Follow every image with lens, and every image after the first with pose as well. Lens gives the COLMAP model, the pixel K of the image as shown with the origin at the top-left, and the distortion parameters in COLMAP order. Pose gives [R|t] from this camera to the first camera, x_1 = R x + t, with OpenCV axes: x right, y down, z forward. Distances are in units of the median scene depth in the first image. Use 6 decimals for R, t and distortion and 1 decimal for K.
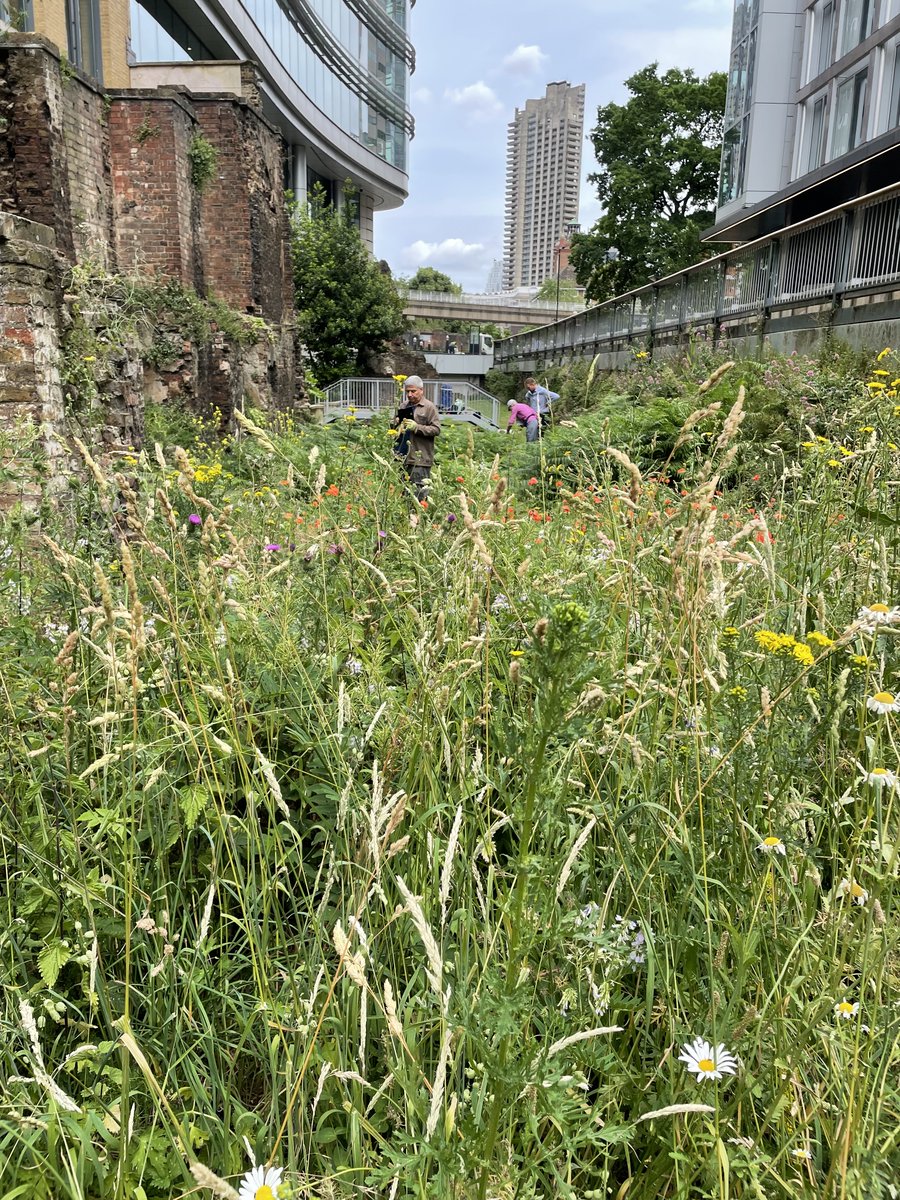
lens RADIAL K [[913.6, 0, 450.0], [0, 913.6, 600.0], [0, 0, 1]] dist [0.086165, -0.120996]
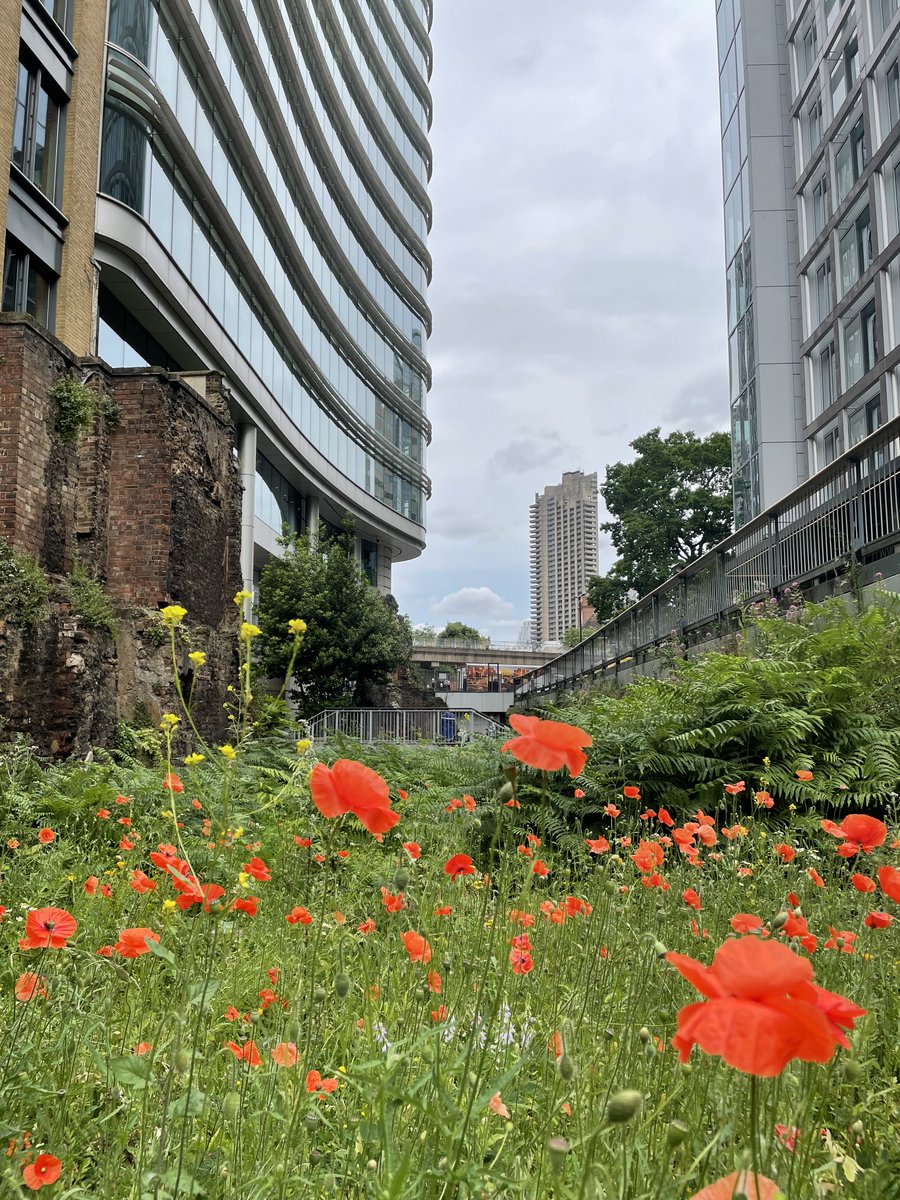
lens RADIAL K [[919.5, 0, 438.7], [0, 919.5, 600.3], [0, 0, 1]] dist [0.112580, -0.211077]
pose [[0.998662, -0.025490, -0.045005, 0.020188], [0.007249, 0.930513, -0.366187, -0.011236], [0.051212, 0.365370, 0.929452, 0.106849]]
